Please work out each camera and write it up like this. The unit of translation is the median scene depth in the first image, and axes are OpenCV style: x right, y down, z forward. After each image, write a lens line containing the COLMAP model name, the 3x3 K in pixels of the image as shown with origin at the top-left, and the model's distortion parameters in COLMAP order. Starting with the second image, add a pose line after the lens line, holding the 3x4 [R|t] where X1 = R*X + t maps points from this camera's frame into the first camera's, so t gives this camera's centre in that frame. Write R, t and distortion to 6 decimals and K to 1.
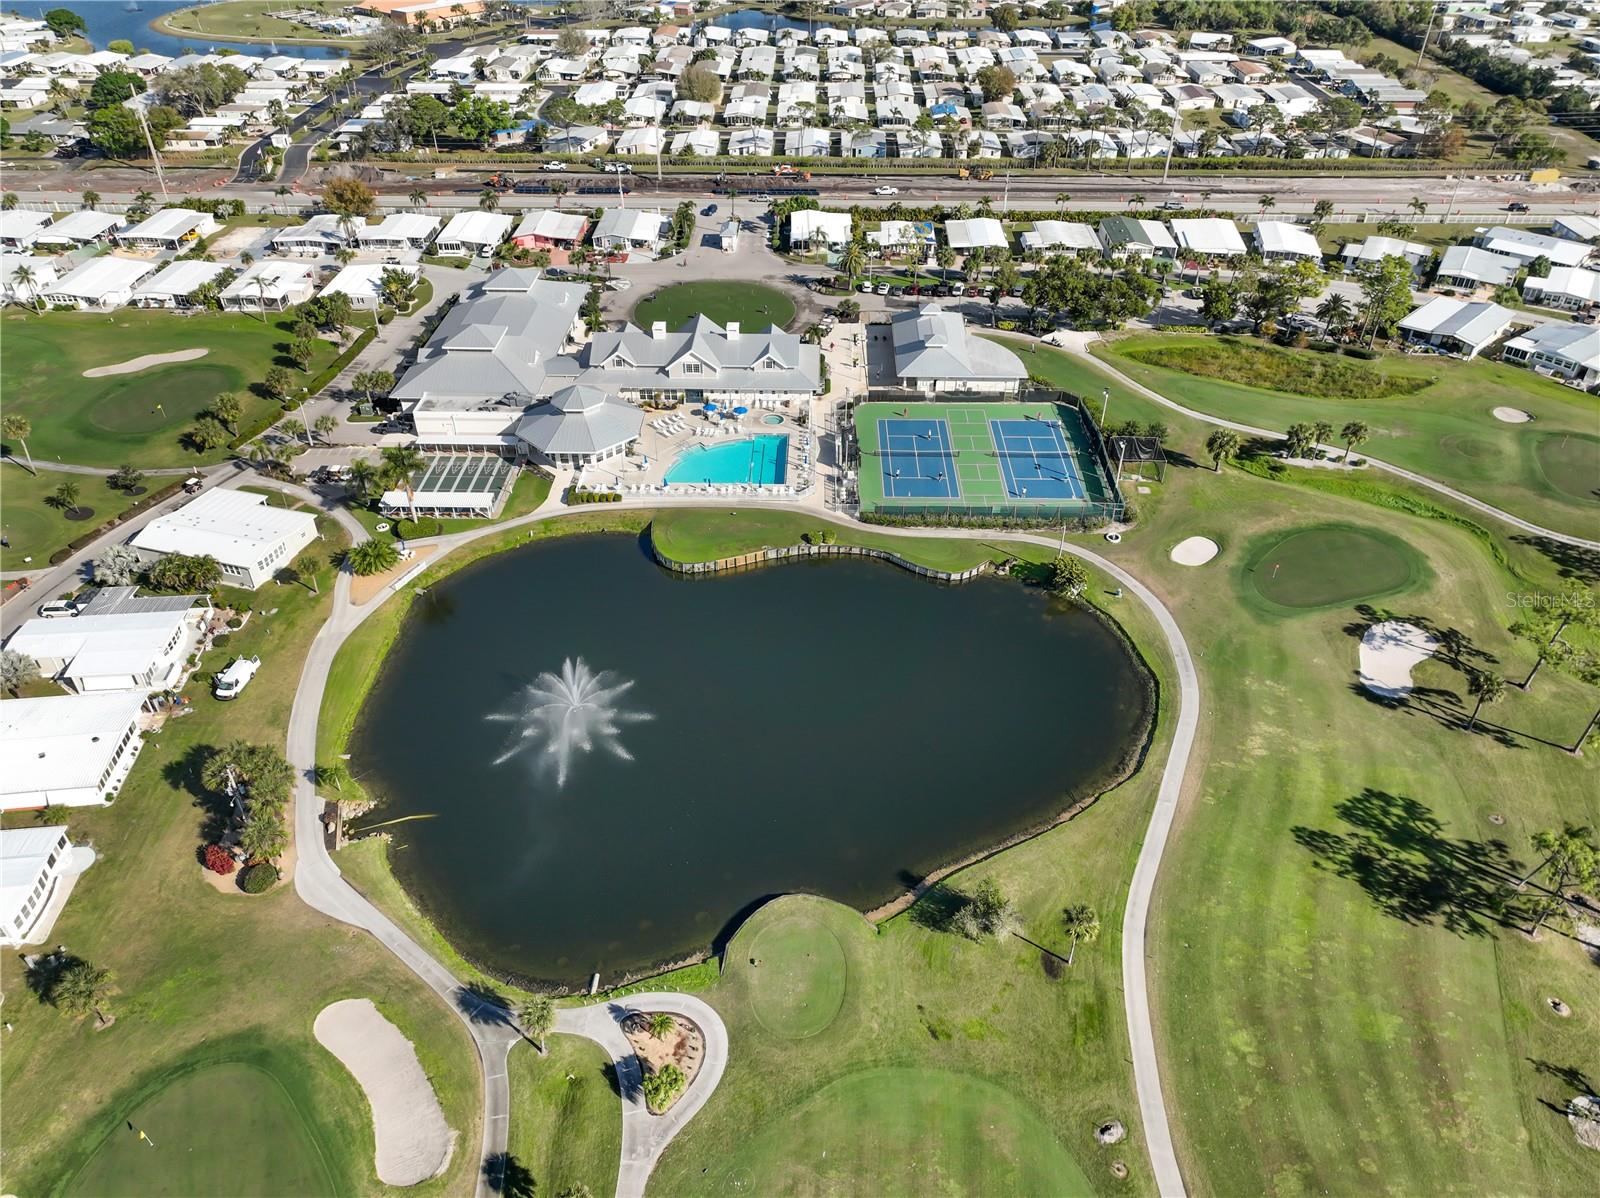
lens RADIAL K [[1129.9, 0, 800.0], [0, 1129.9, 599.0], [0, 0, 1]] dist [-0.004610, 0.025759]
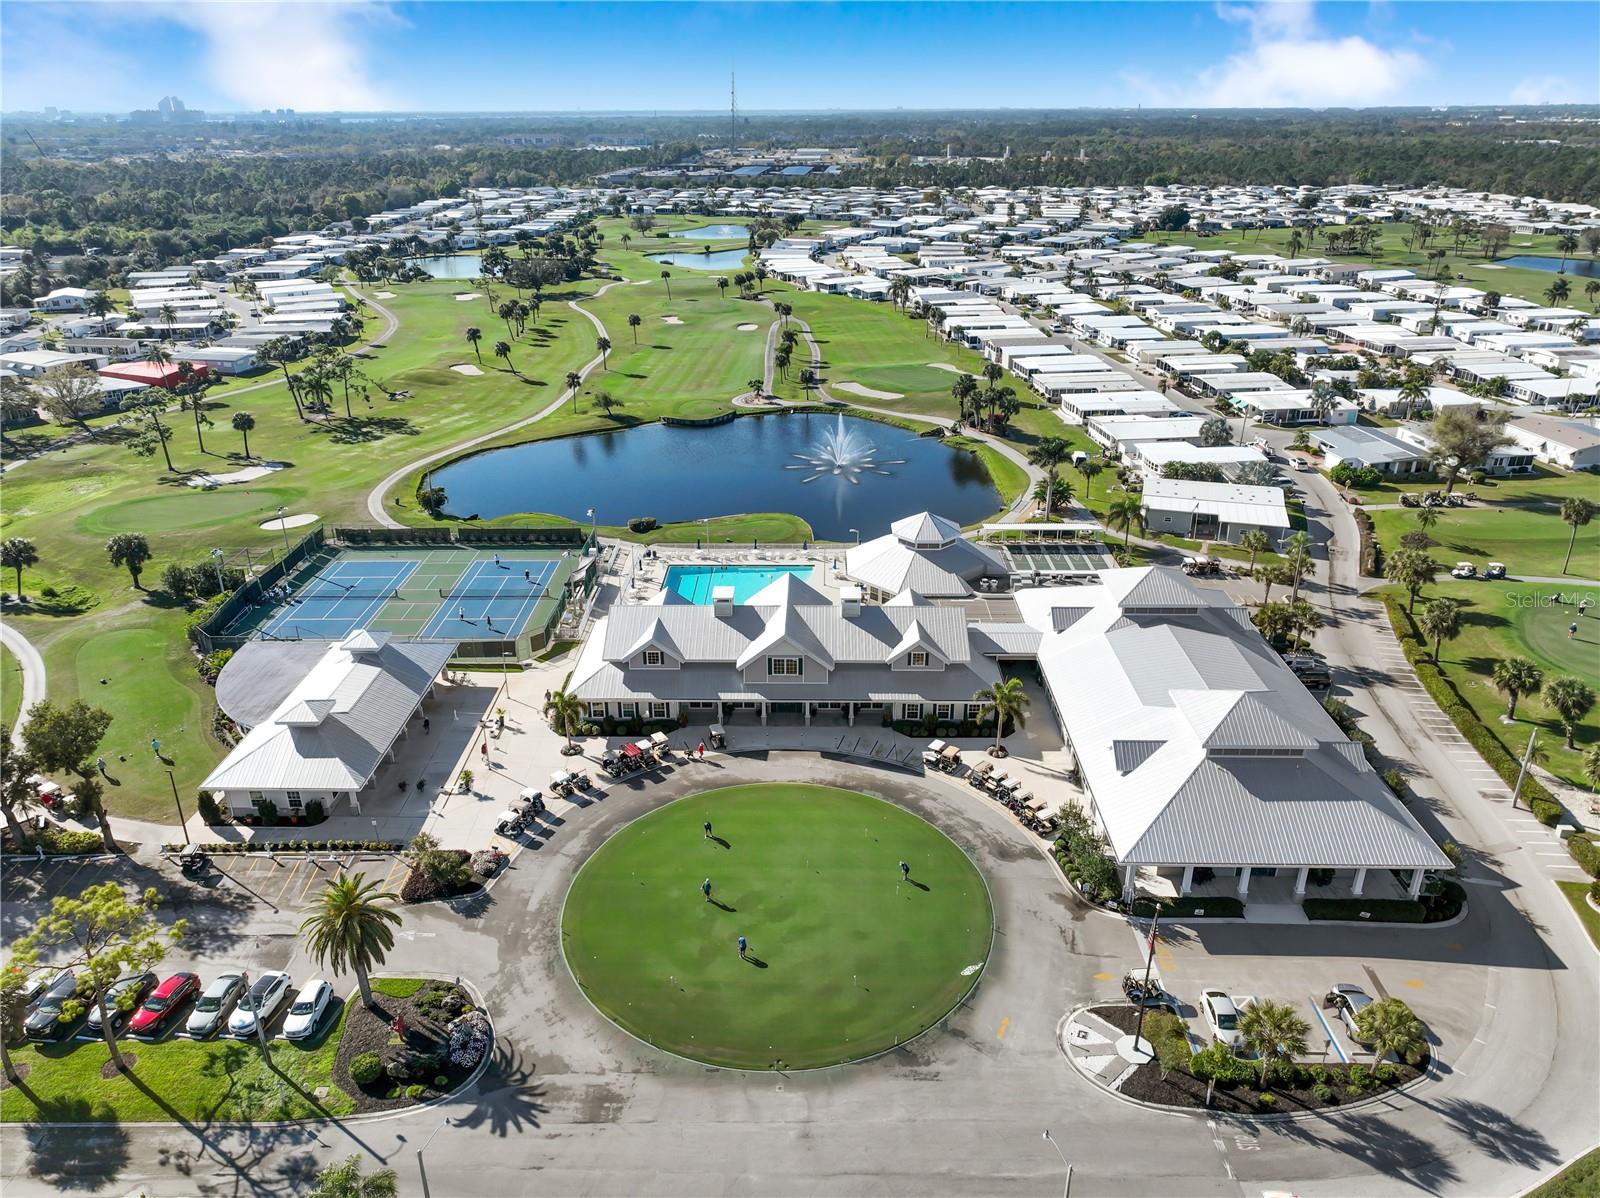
lens RADIAL K [[1115.0, 0, 800.0], [0, 1115.0, 599.0], [0, 0, 1]] dist [0.000250, 0.002603]
pose [[-0.999947, 0.006485, -0.008015, -0.091812], [-0.003701, 0.499849, 0.866105, -0.715537], [0.009623, 0.866088, -0.499798, 1.253018]]
